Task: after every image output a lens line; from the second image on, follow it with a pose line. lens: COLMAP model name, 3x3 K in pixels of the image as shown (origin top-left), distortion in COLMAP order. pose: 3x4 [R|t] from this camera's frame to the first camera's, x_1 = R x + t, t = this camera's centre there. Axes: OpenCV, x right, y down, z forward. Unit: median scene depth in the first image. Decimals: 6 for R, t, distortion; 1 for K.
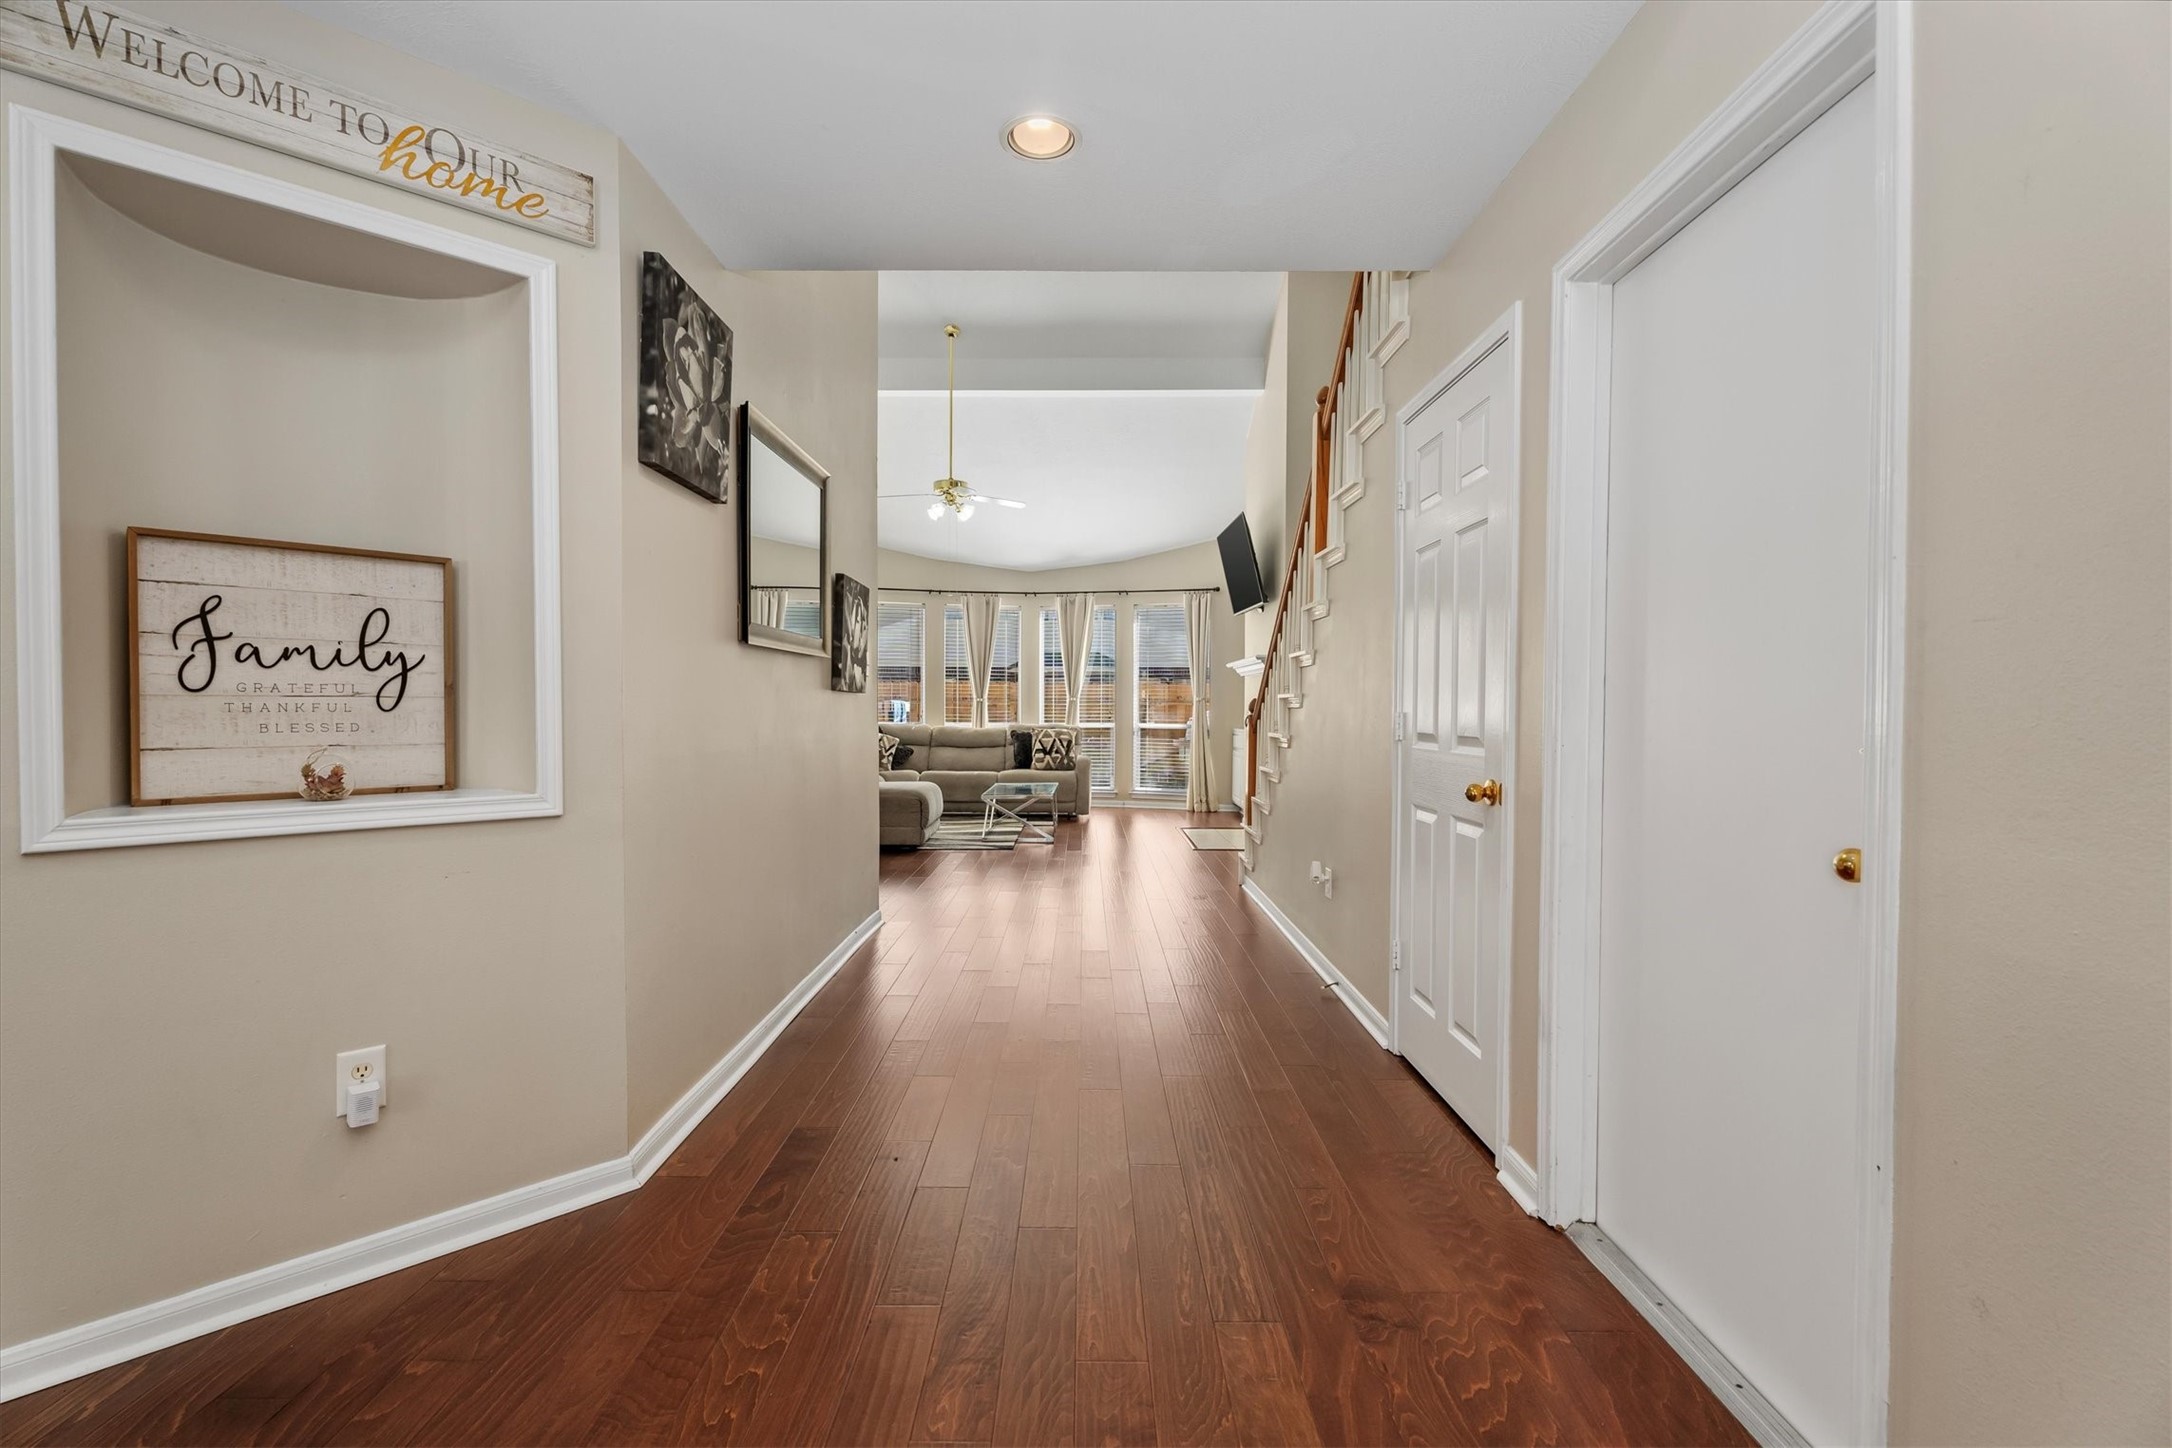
lens RADIAL K [[969.8, 0, 1085.2], [0, 969.8, 722.3], [0, 0, 1]] dist [-0.000262, 0.000356]
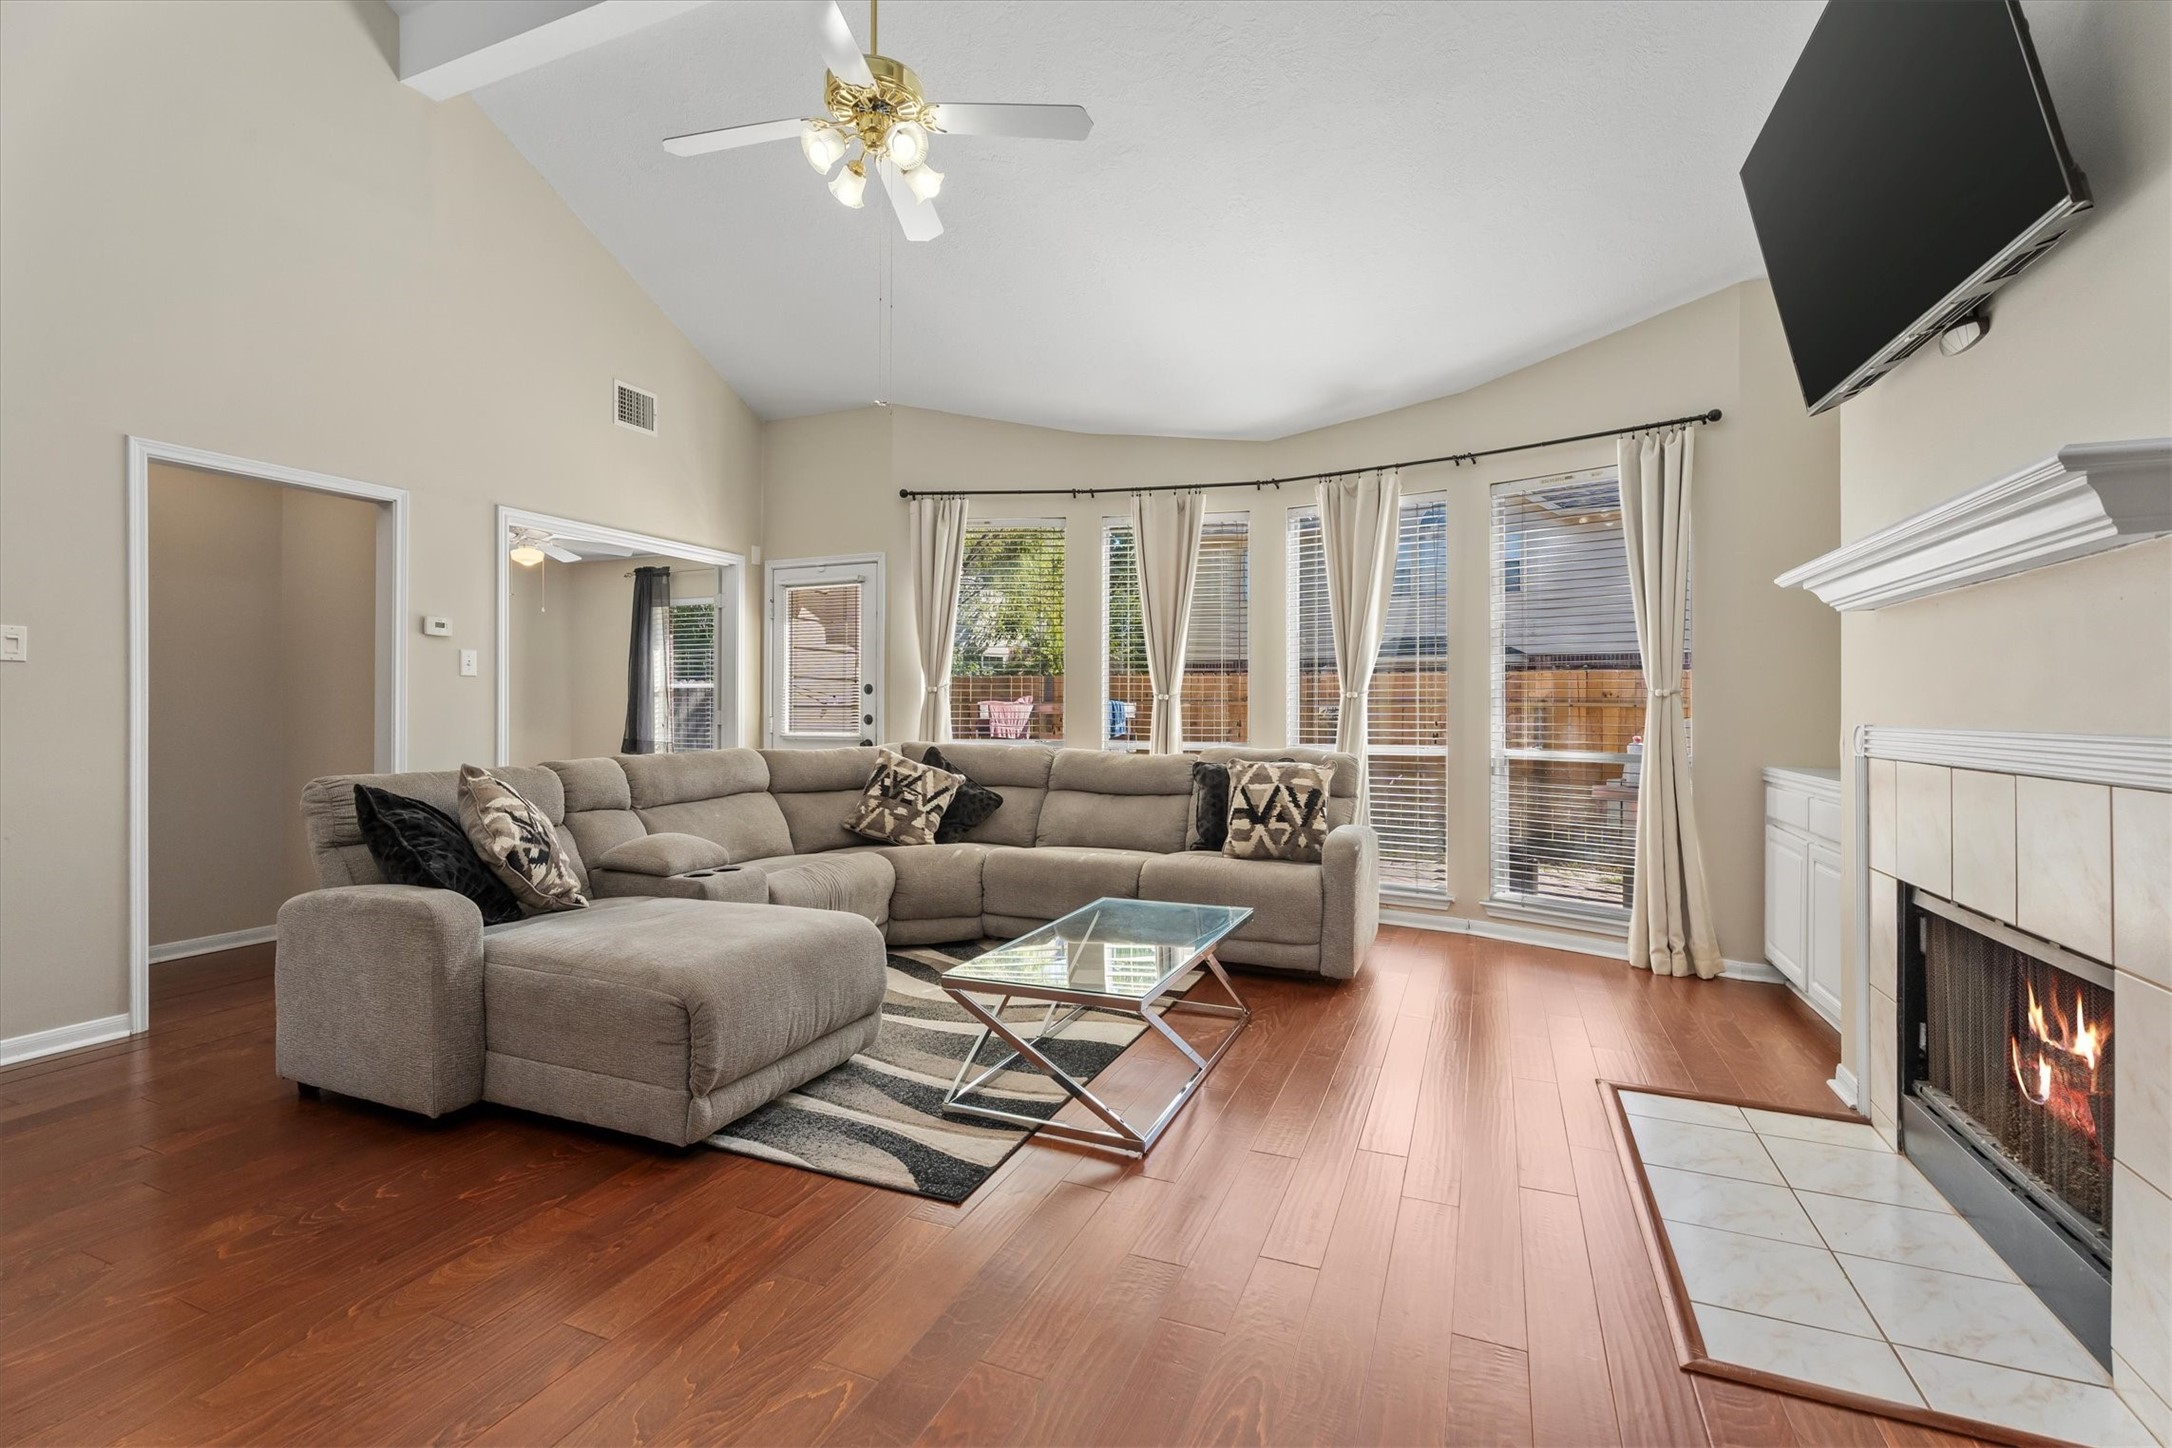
lens RADIAL K [[969.8, 0, 1078.3], [0, 969.8, 697.2], [0, 0, 1]] dist [-0.000262, 0.000356]
pose [[0.918166, -0.003363, -0.396181, 0.054882], [-0.008082, 0.999597, -0.027215, -0.009576], [0.396113, 0.028190, 0.917769, 0.541284]]
